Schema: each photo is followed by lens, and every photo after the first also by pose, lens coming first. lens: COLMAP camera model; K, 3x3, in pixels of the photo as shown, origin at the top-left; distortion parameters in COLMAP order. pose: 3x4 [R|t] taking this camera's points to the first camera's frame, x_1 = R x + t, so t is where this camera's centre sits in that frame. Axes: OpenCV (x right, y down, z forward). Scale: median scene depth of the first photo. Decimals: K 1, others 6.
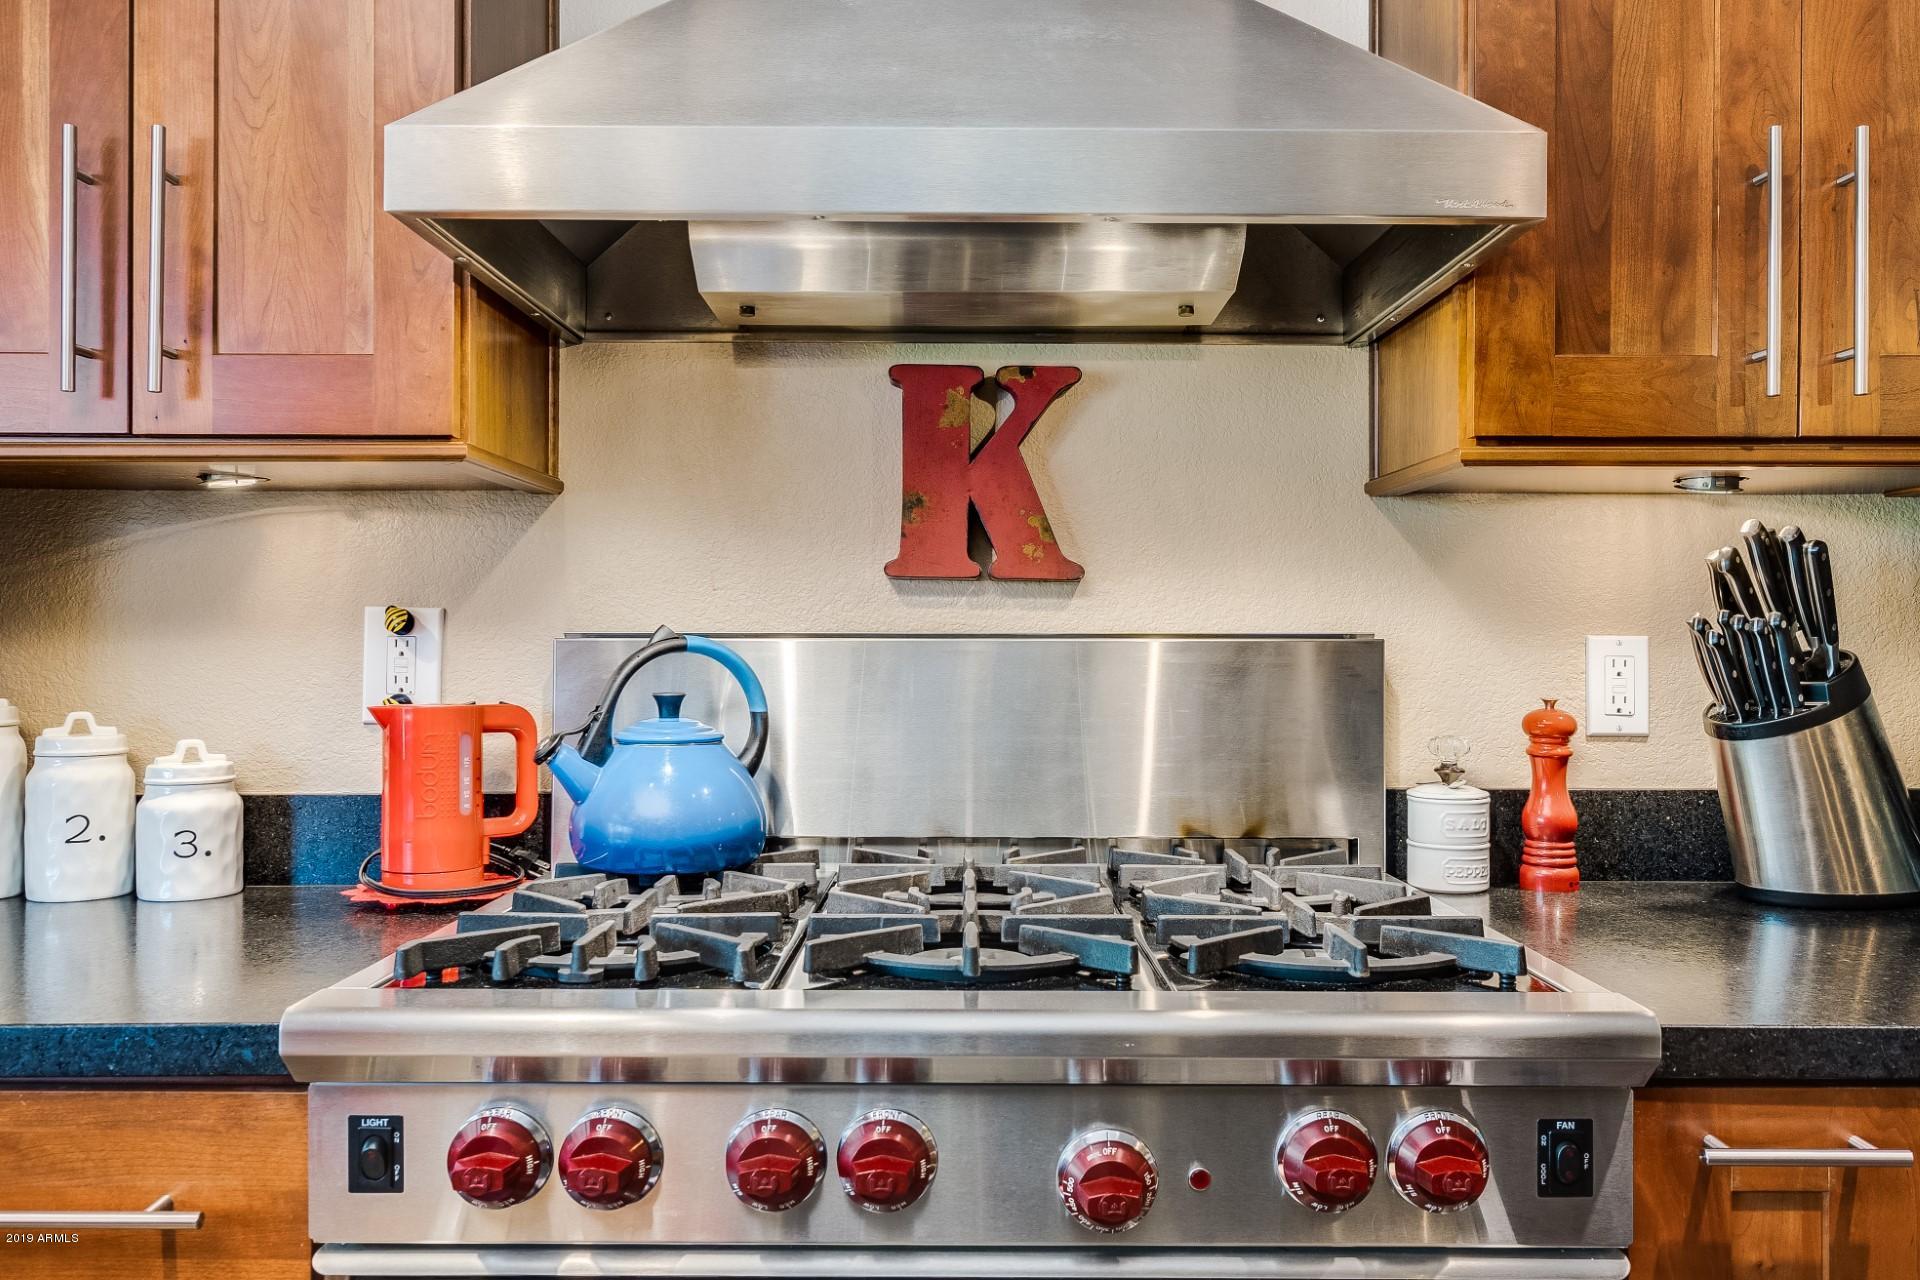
lens RADIAL K [[1471.0, 0, 961.7], [0, 1471.0, 632.5], [0, 0, 1]] dist [-0.006210, -0.003462]
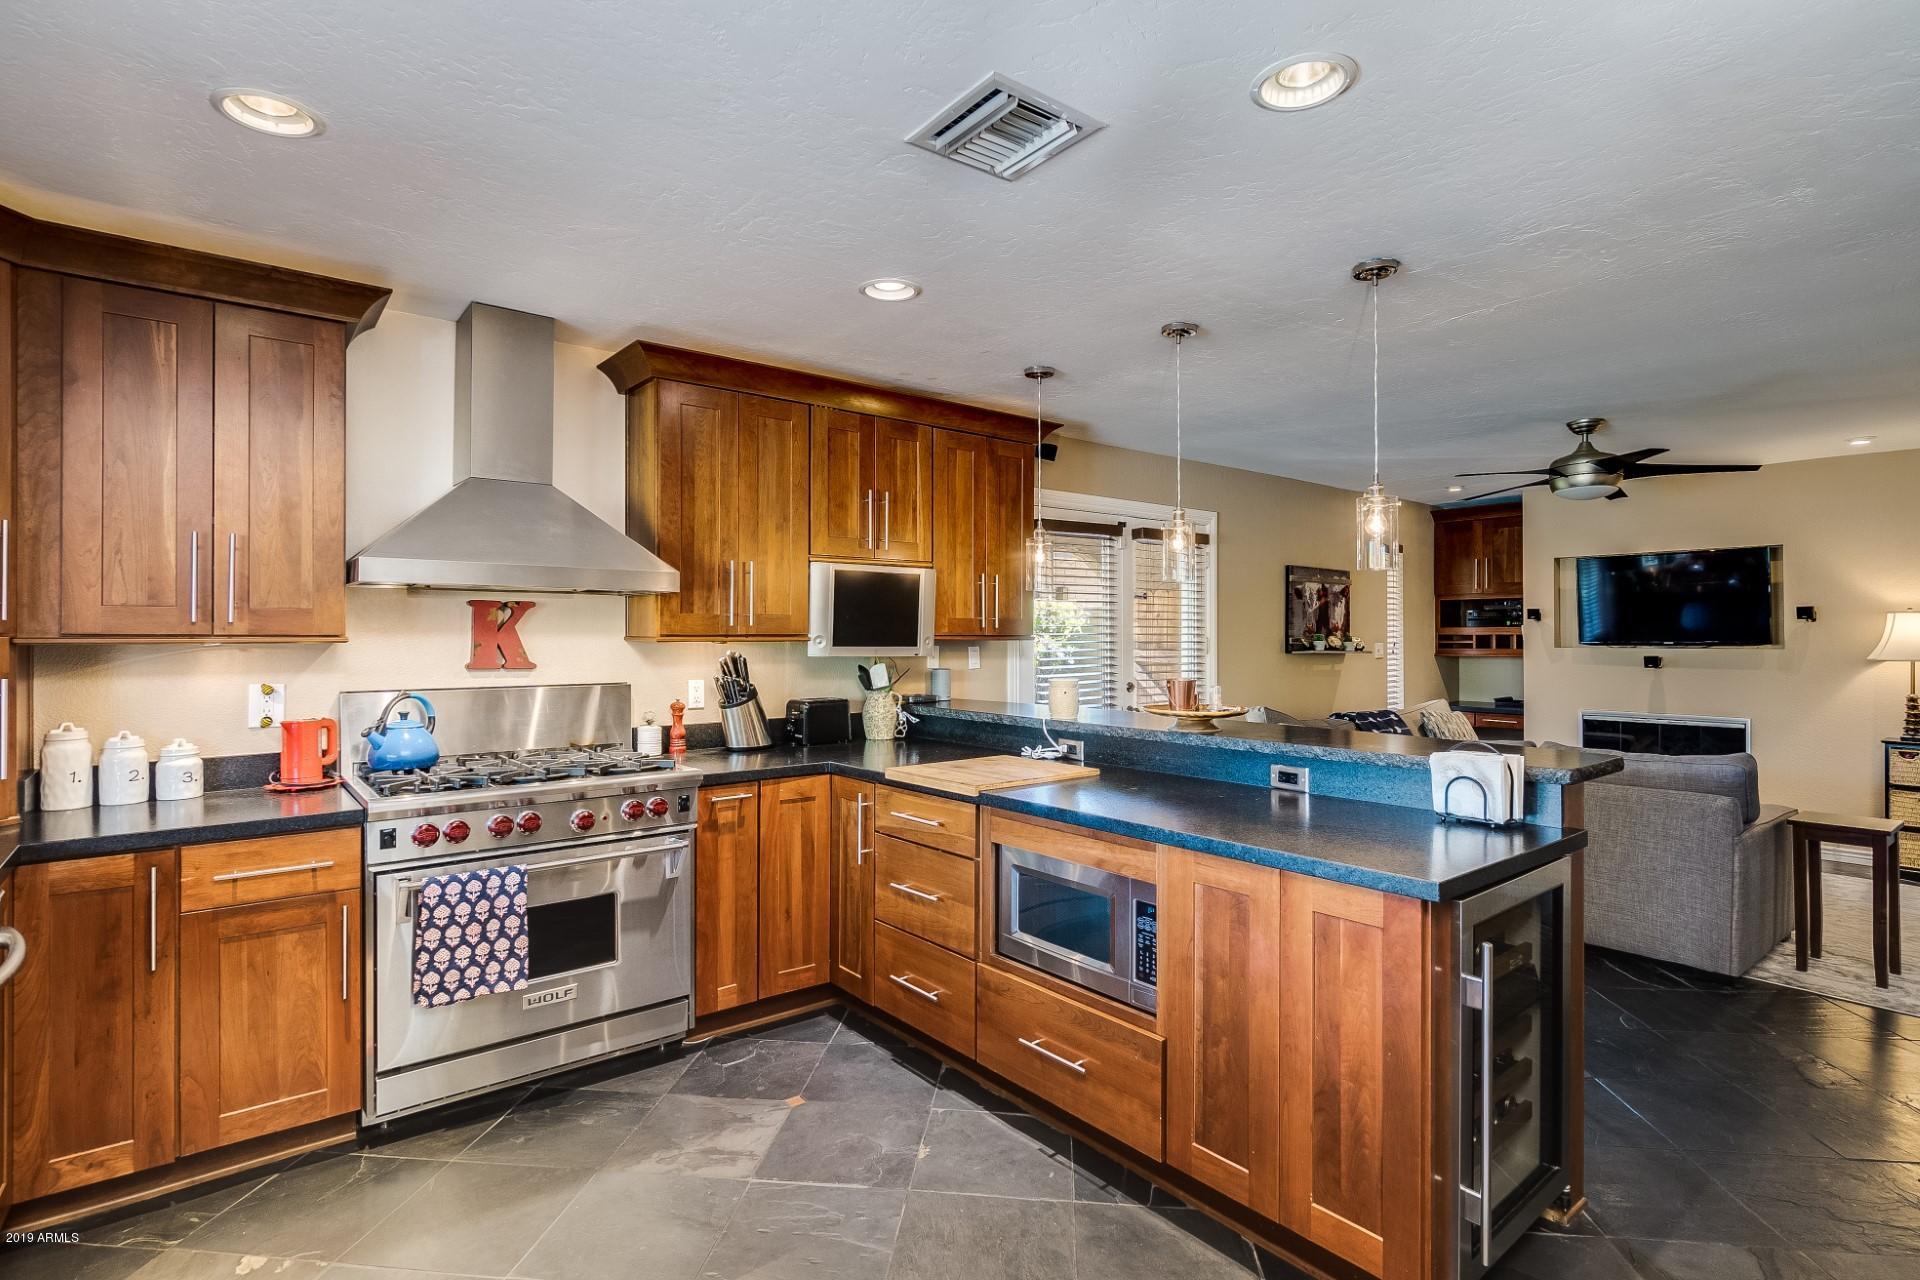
lens RADIAL K [[924.1, 0, 960.0], [0, 924.1, 640.0], [0, 0, 1]] dist [-0.001185, -0.000703]
pose [[0.770755, -0.004307, 0.637117, -0.581802], [-0.002887, 0.999943, 0.010252, -0.145326], [-0.637125, -0.009742, 0.770699, -1.354148]]
